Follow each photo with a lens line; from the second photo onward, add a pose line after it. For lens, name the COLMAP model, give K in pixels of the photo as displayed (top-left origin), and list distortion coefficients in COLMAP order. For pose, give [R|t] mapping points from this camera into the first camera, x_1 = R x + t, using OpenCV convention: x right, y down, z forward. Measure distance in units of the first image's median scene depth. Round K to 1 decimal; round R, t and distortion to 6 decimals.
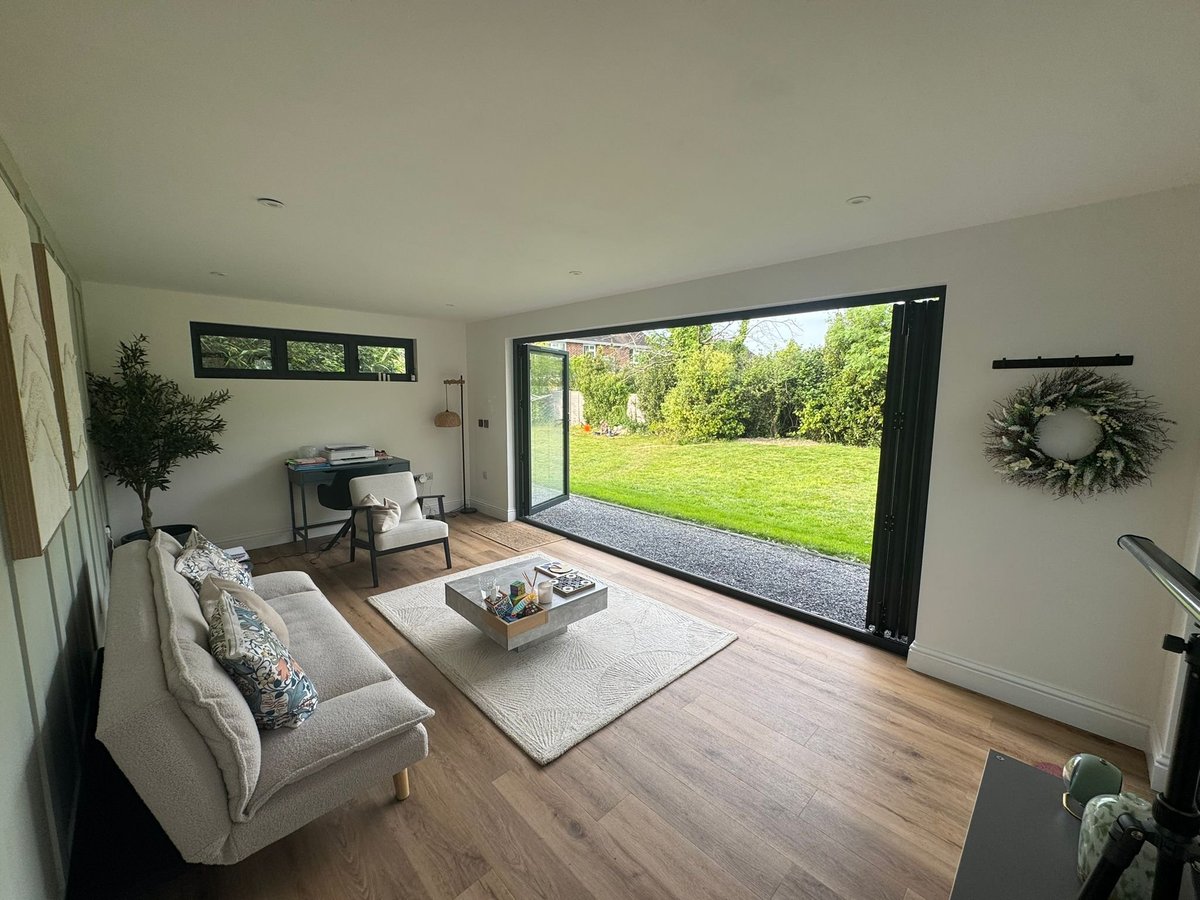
lens RADIAL K [[480.4, 0, 598.4], [0, 480.4, 451.2], [0, 0, 1]] dist [-0.000693, -0.000073]
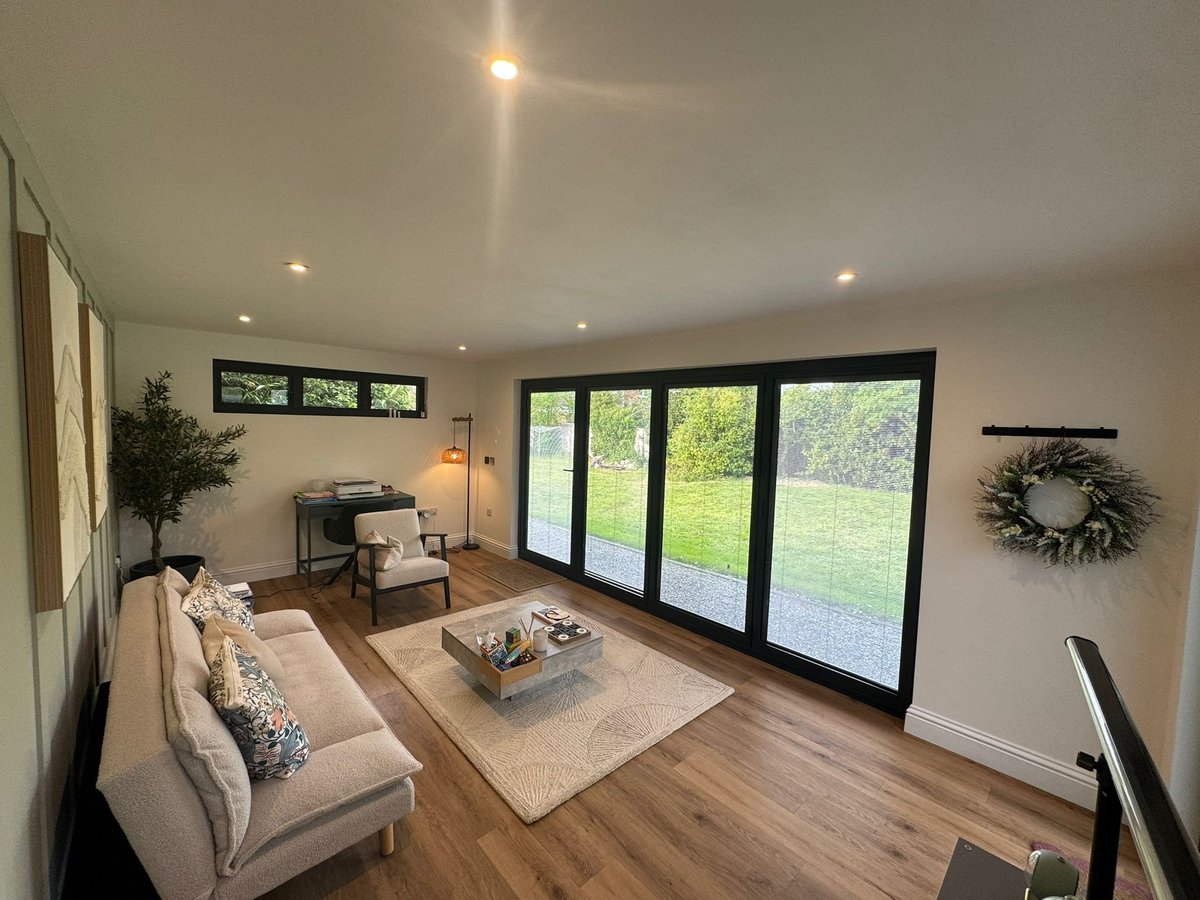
lens RADIAL K [[482.7, 0, 597.6], [0, 482.7, 450.9], [0, 0, 1]] dist [-0.000263, -0.000415]
pose [[0.999475, 0.026095, -0.019179, 0.015908], [-0.027284, 0.997539, -0.064582, -0.034715], [0.017447, 0.065071, 0.997728, -0.027364]]
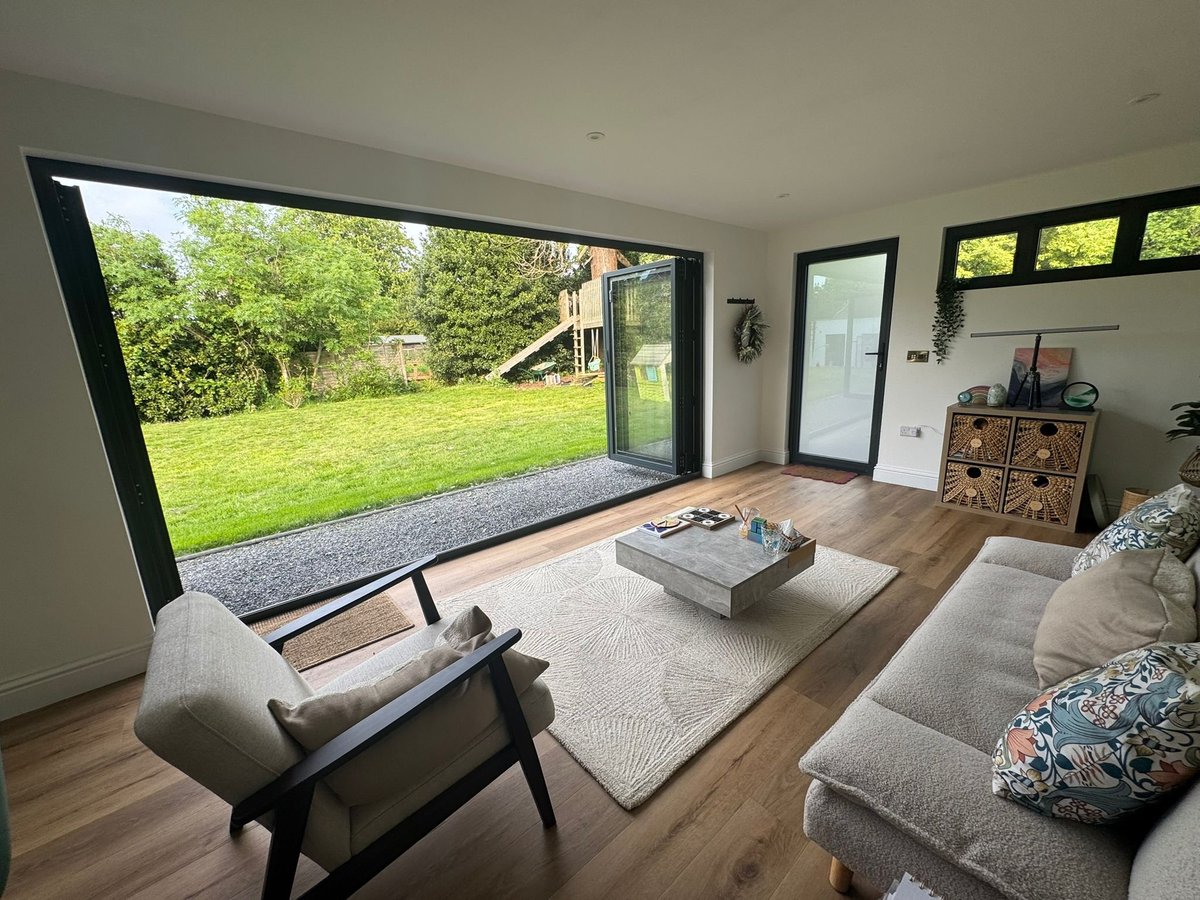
lens RADIAL K [[480.4, 0, 598.4], [0, 480.4, 451.2], [0, 0, 1]] dist [-0.000693, -0.000073]
pose [[0.051830, -0.228699, 0.972116, -0.872368], [0.166736, 0.961743, 0.217369, -0.076598], [-0.984638, 0.150820, 0.087980, 1.026366]]
